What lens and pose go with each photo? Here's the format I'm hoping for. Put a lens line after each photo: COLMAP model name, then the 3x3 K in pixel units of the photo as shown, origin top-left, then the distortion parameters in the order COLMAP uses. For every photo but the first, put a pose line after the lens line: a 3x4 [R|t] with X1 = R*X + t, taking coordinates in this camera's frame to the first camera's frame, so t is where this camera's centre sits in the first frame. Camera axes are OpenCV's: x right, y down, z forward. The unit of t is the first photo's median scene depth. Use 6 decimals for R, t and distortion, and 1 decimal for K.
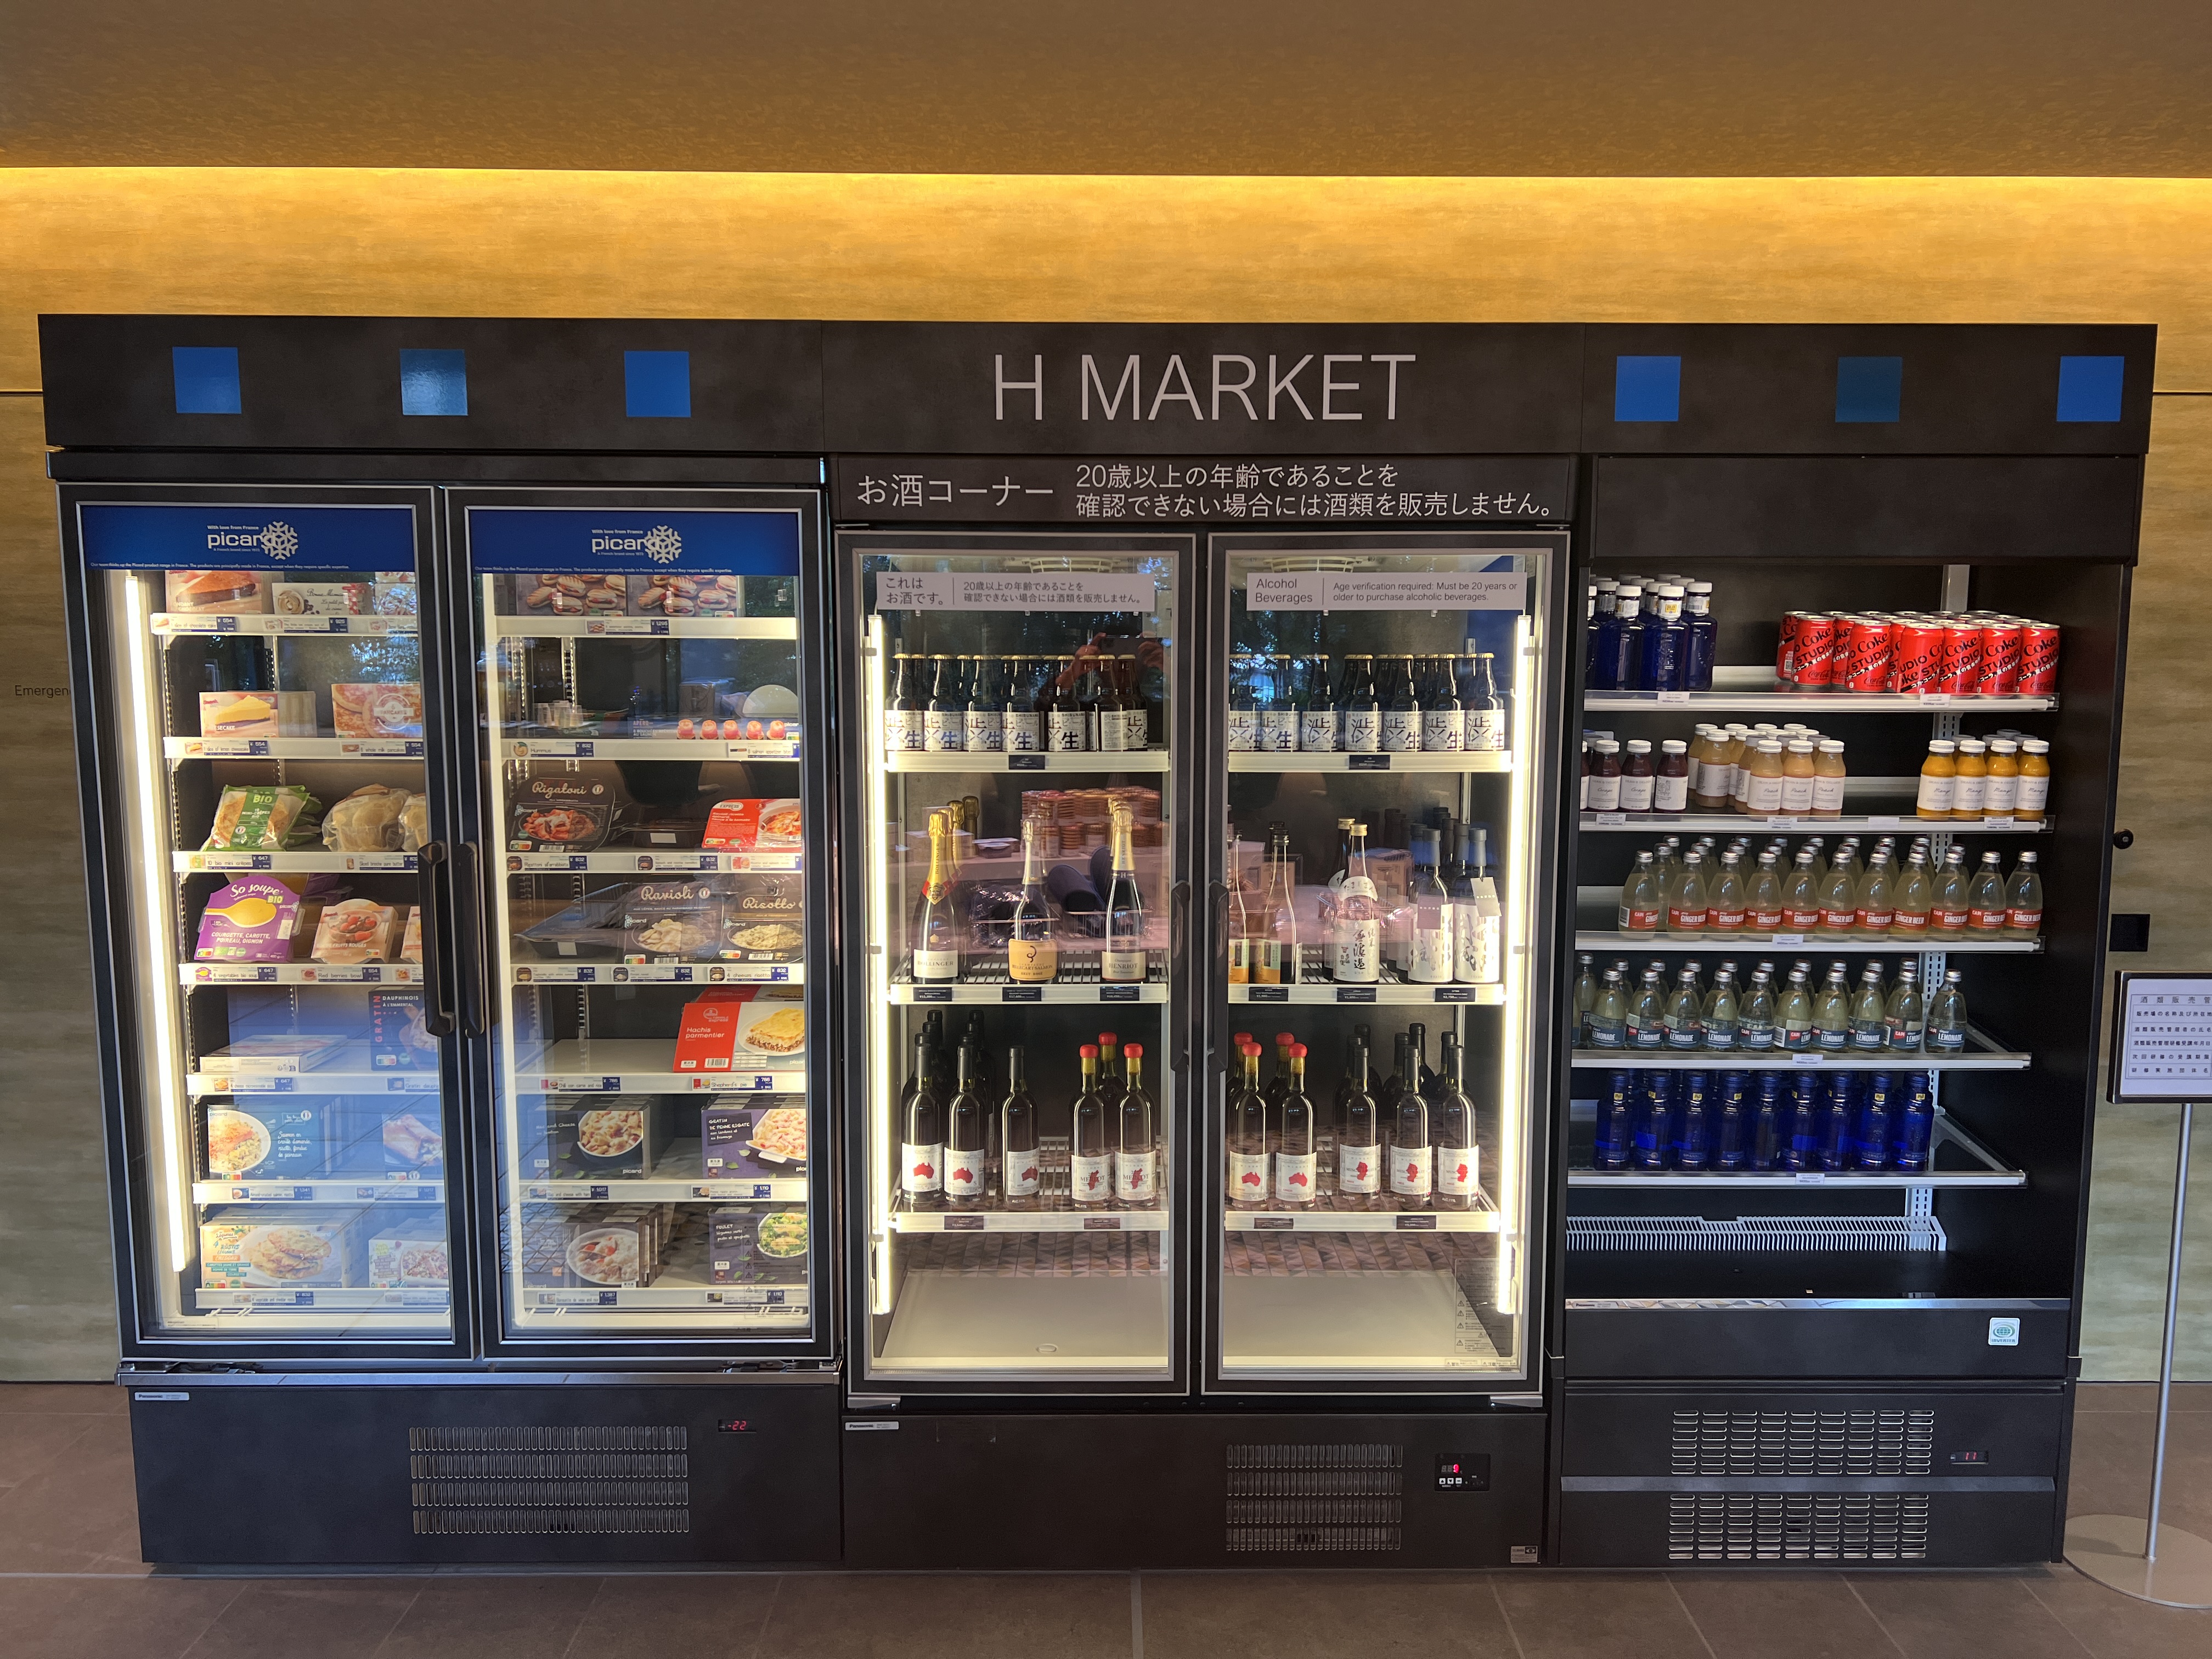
lens RADIAL K [[1681.3, 0, 1100.3], [0, 1681.3, 829.8], [0, 0, 1]] dist [0.029250, -0.036631]
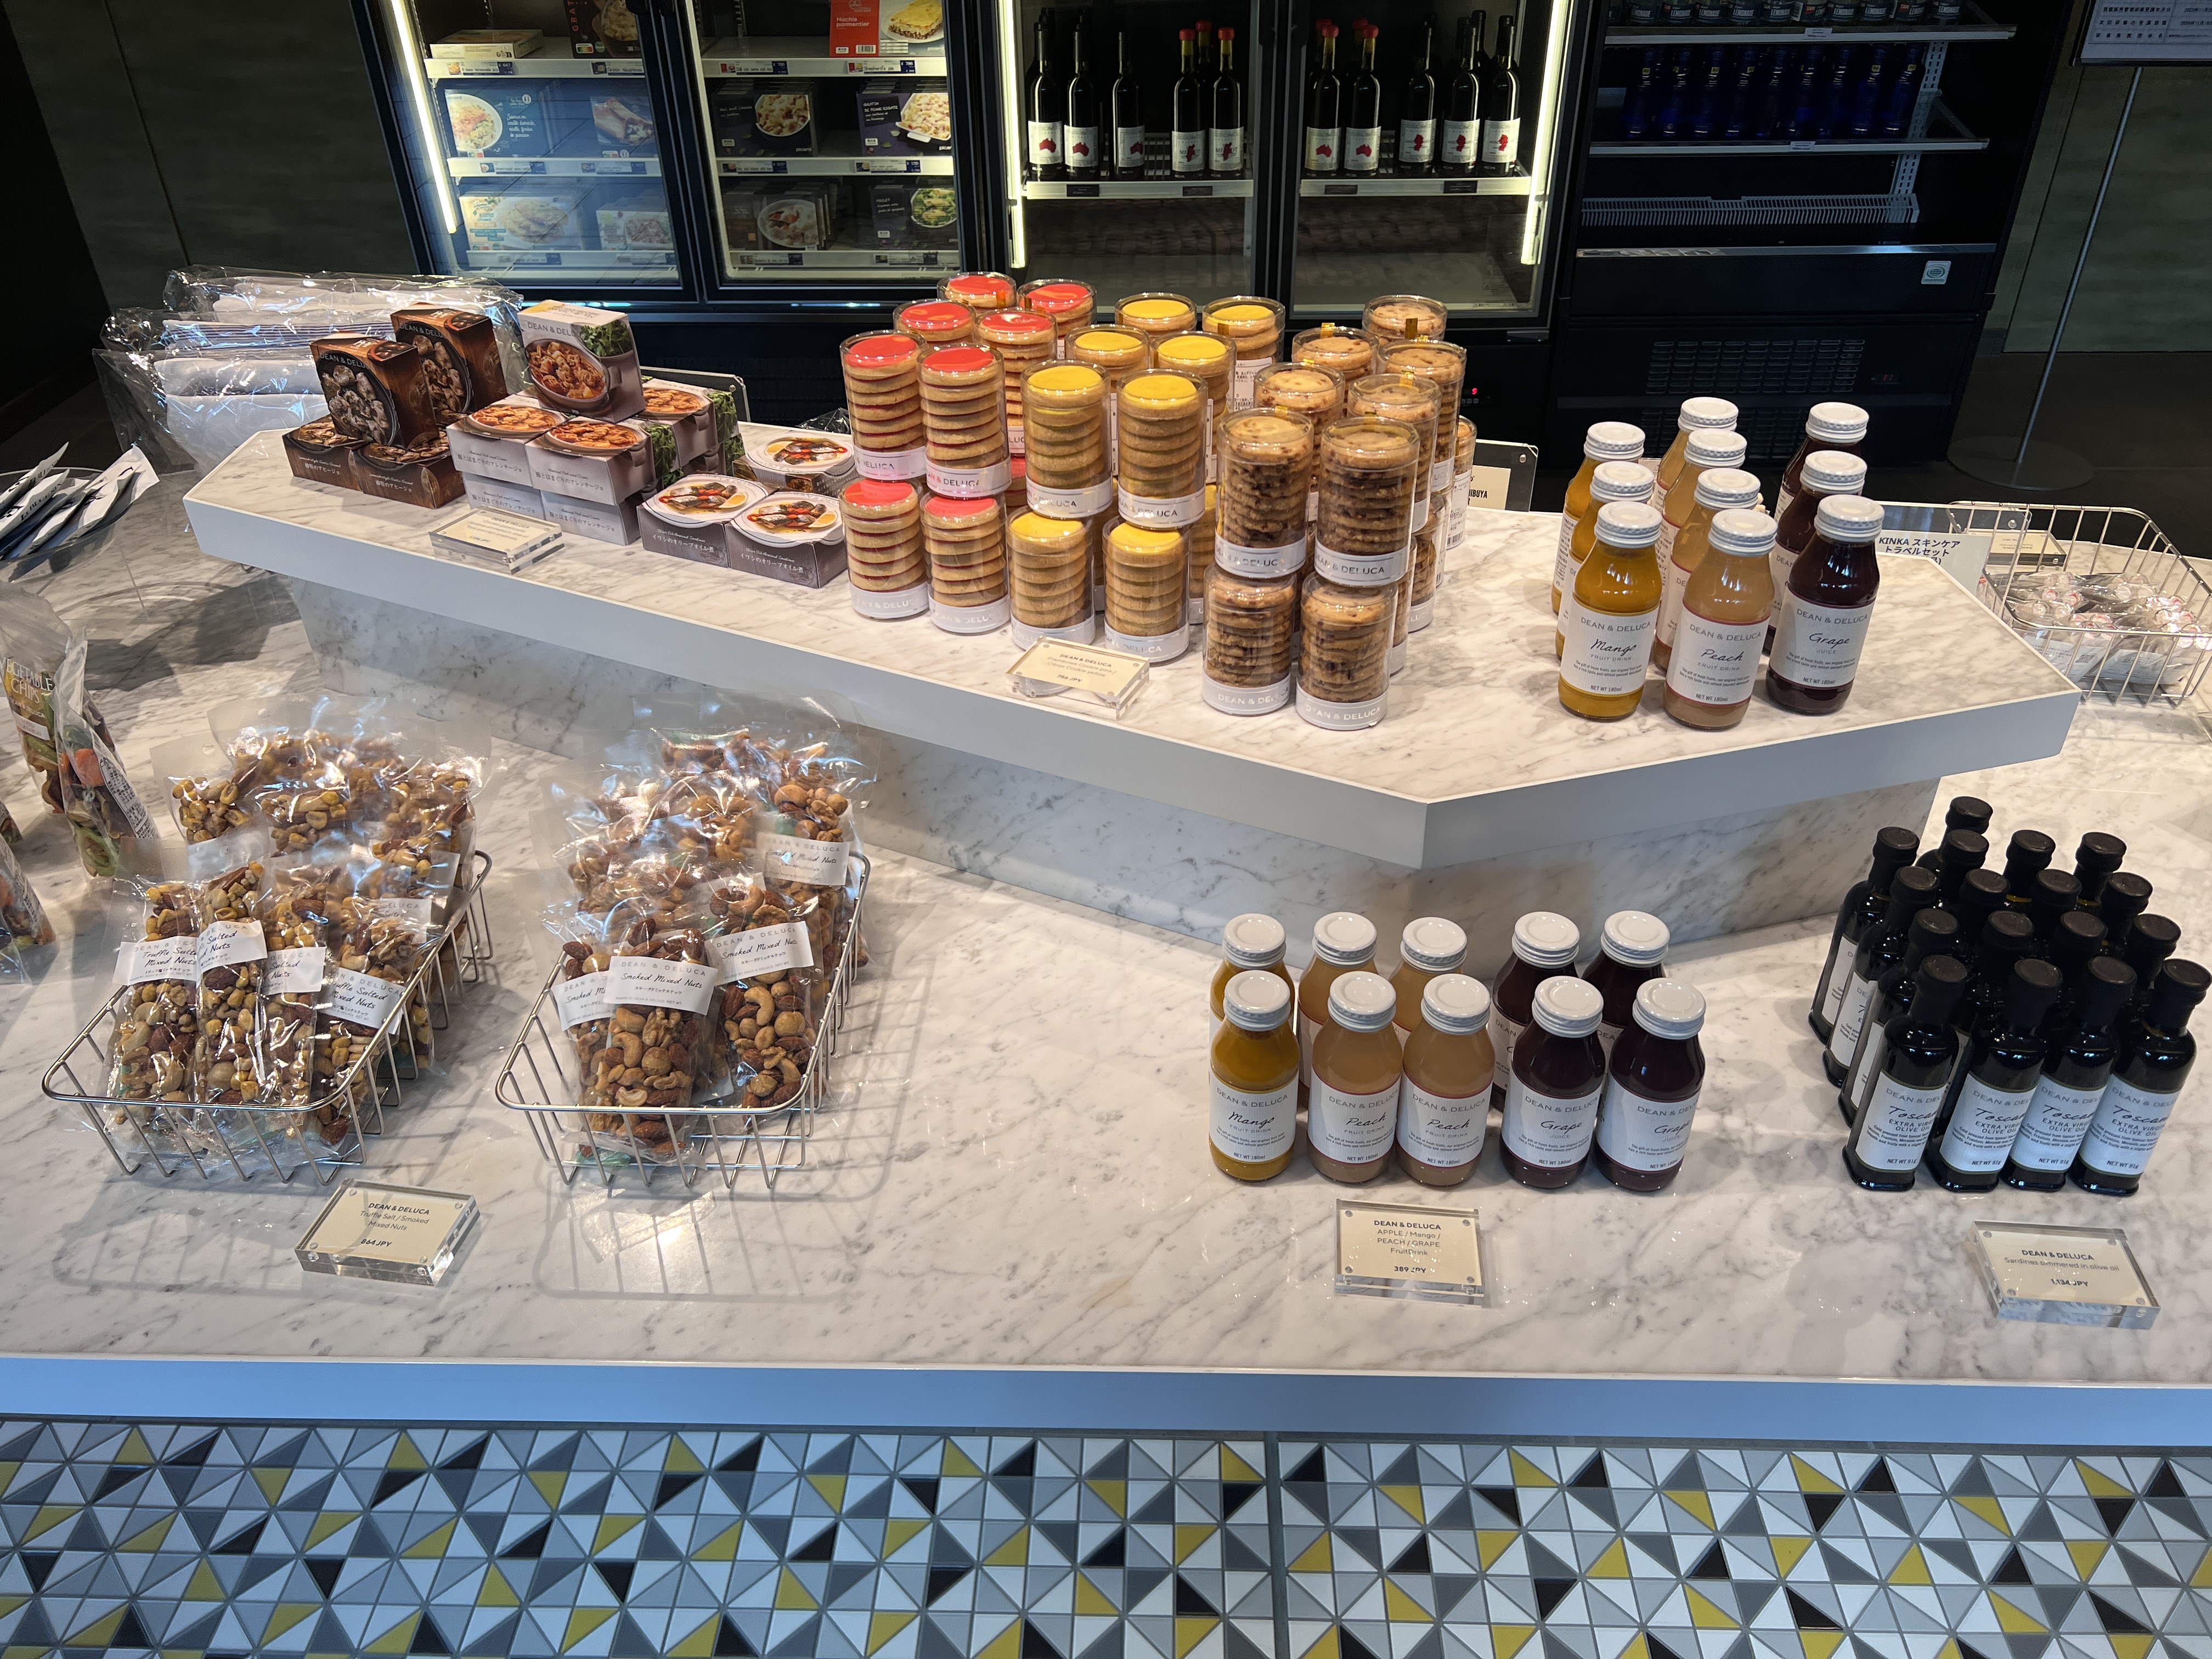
lens RADIAL K [[1681.3, 0, 1118.4], [0, 1681.3, 824.1], [0, 0, 1]] dist [0.029250, -0.036631]
pose [[0.999438, 0.004422, -0.033228, -0.013306], [0.011942, 0.879243, 0.476224, 0.056358], [0.031321, -0.476353, 0.878696, -0.273401]]
